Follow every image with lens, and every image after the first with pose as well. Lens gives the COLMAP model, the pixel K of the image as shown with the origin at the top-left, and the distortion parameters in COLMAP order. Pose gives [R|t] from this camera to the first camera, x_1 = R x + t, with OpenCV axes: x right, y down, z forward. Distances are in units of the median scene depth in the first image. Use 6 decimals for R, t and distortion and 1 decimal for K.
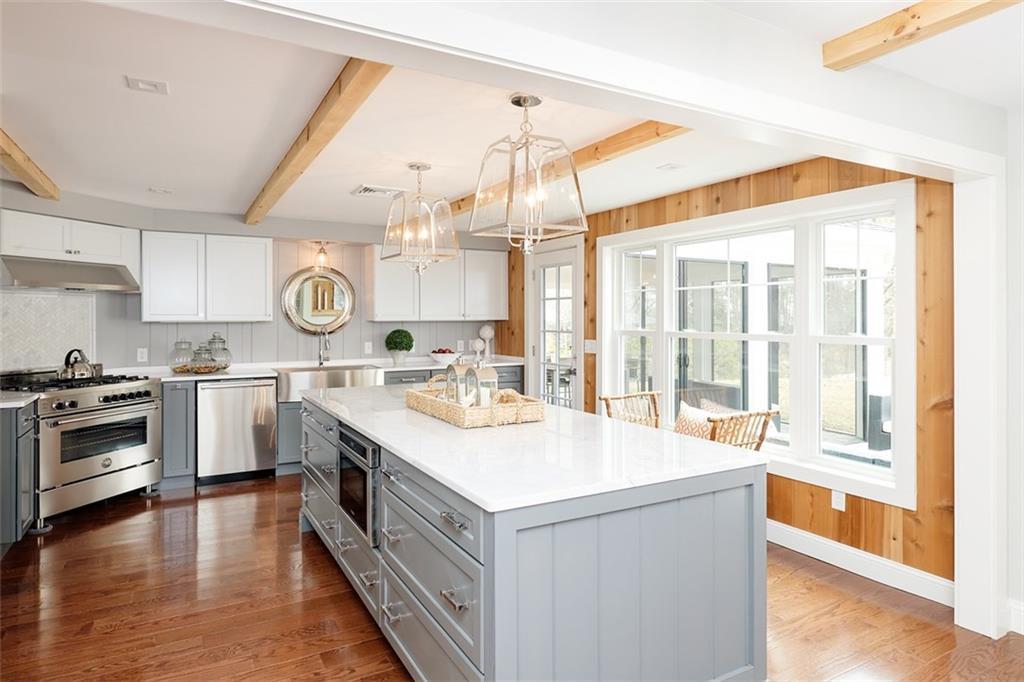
lens RADIAL K [[546.8, 0, 512.1], [0, 546.8, 319.6], [0, 0, 1]] dist [0.000680, -0.000045]
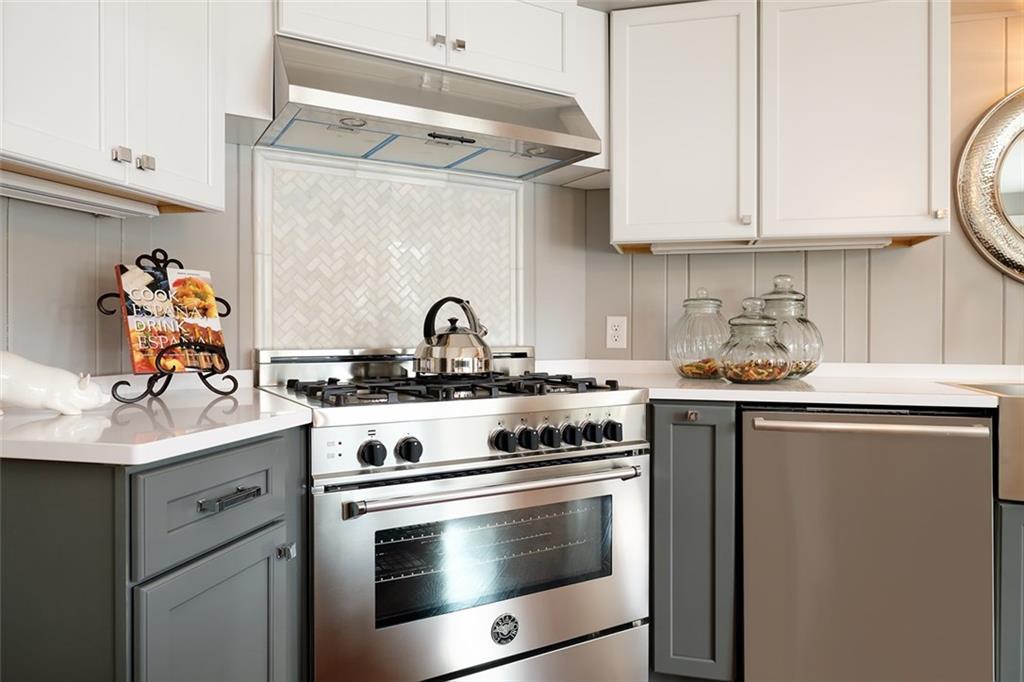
lens RADIAL K [[719.7, 0, 511.6], [0, 719.7, 331.1], [0, 0, 1]] dist [-0.000140, -0.000666]
pose [[0.702147, 0.002984, -0.712025, -0.359248], [0.001643, 0.999982, 0.005811, 0.064633], [0.712030, -0.005250, 0.702130, 0.588264]]
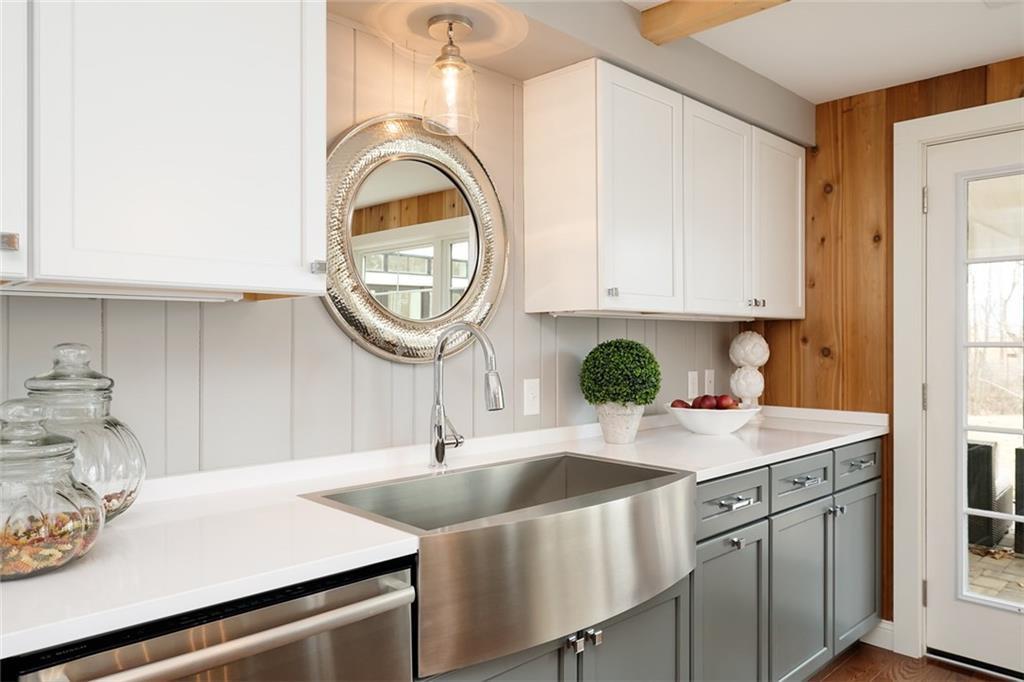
lens RADIAL K [[763.7, 0, 512.0], [0, 763.7, 341.0], [0, 0, 1]] dist [0.063456, -0.000007]
pose [[0.987192, 0.000332, 0.159539, -0.465766], [-0.000965, 0.999992, 0.003890, 0.023043], [-0.159537, -0.003994, 0.987184, 0.747908]]
